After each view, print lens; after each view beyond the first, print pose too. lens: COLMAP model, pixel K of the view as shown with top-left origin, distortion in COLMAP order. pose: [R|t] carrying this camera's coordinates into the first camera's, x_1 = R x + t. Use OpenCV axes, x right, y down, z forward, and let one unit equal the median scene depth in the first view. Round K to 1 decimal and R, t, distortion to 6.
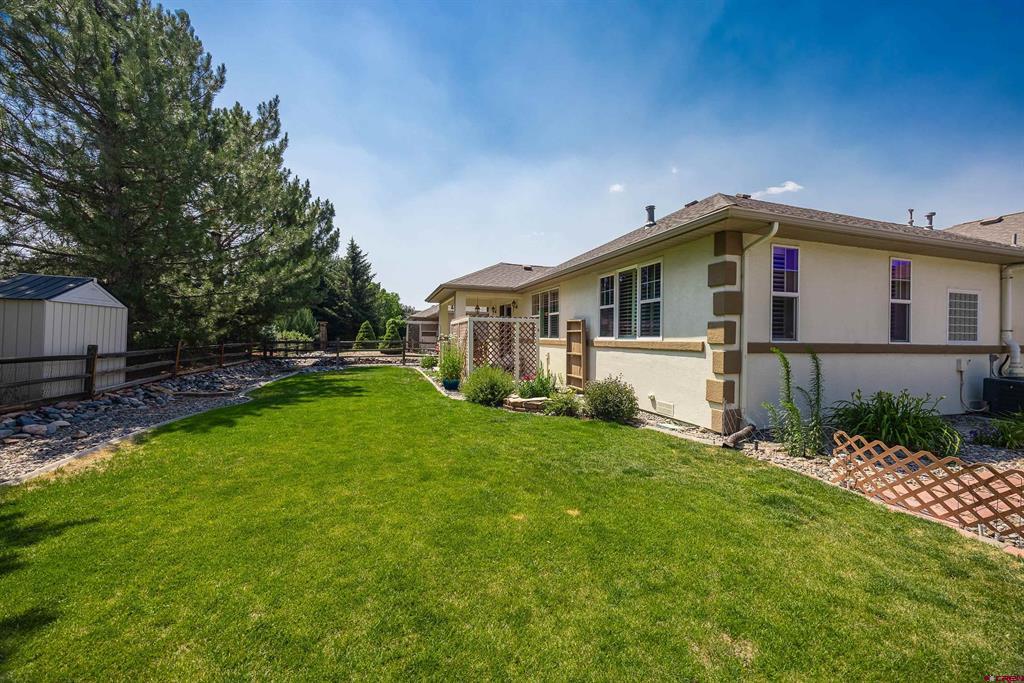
lens RADIAL K [[398.7, 0, 512.2], [0, 398.7, 341.9], [0, 0, 1]] dist [-0.003120, 0.000767]
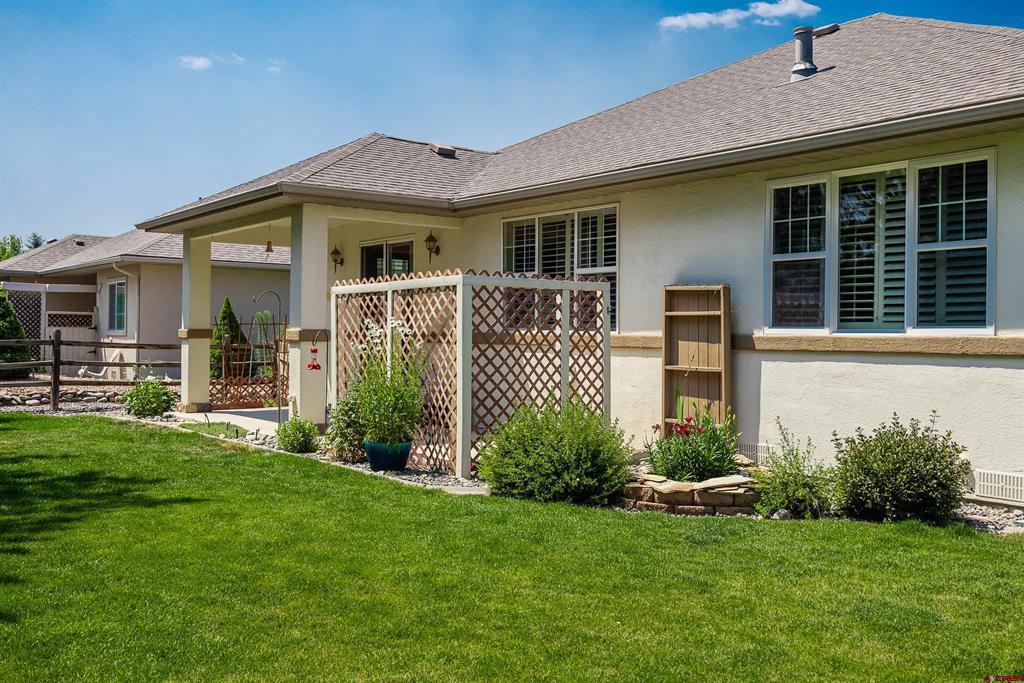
lens RADIAL K [[990.3, 0, 514.0], [0, 990.3, 340.3], [0, 0, 1]] dist [0.002395, 0.000000]
pose [[0.943467, -0.004876, 0.331430, -0.387514], [0.005067, 0.999987, 0.000288, -0.000587], [-0.331427, 0.001408, 0.943480, 0.103499]]
